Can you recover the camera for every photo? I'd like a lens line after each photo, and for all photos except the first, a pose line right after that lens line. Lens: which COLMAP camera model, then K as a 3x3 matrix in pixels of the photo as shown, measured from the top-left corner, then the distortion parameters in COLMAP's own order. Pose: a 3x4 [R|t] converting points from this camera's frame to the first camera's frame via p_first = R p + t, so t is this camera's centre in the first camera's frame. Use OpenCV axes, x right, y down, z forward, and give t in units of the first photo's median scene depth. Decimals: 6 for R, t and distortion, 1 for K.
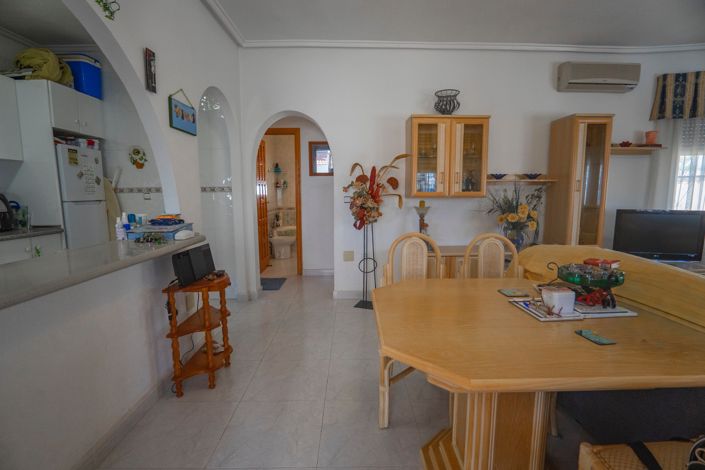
lens RADIAL K [[340.6, 0, 355.6], [0, 340.6, 235.4], [0, 0, 1]] dist [-0.038783, 0.010326]
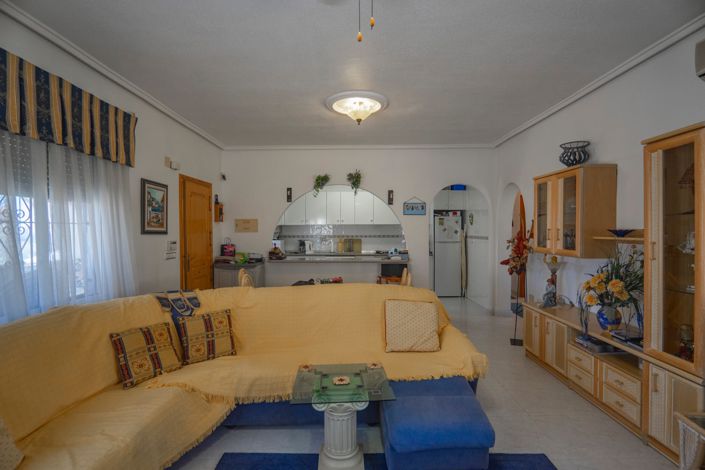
lens RADIAL K [[340.6, 0, 355.6], [0, 340.6, 235.4], [0, 0, 1]] dist [-0.038783, 0.010326]
pose [[-0.029267, 0.022398, -0.999321, 1.225722], [-0.124597, 0.991870, 0.025880, -0.118582], [0.991776, 0.125270, -0.026238, 0.453808]]
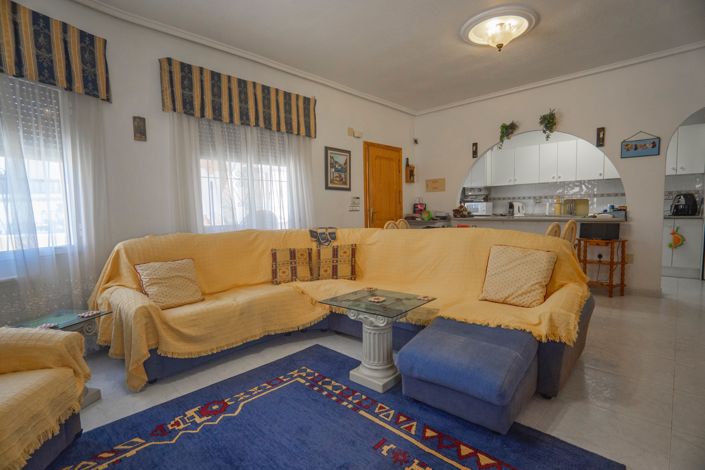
lens RADIAL K [[340.6, 0, 355.6], [0, 340.6, 235.4], [0, 0, 1]] dist [-0.038783, 0.010326]
pose [[-0.708216, 0.074569, -0.702047, 1.115829], [-0.064190, 0.983486, 0.169217, -0.074656], [0.703072, 0.164907, -0.691734, 0.811983]]
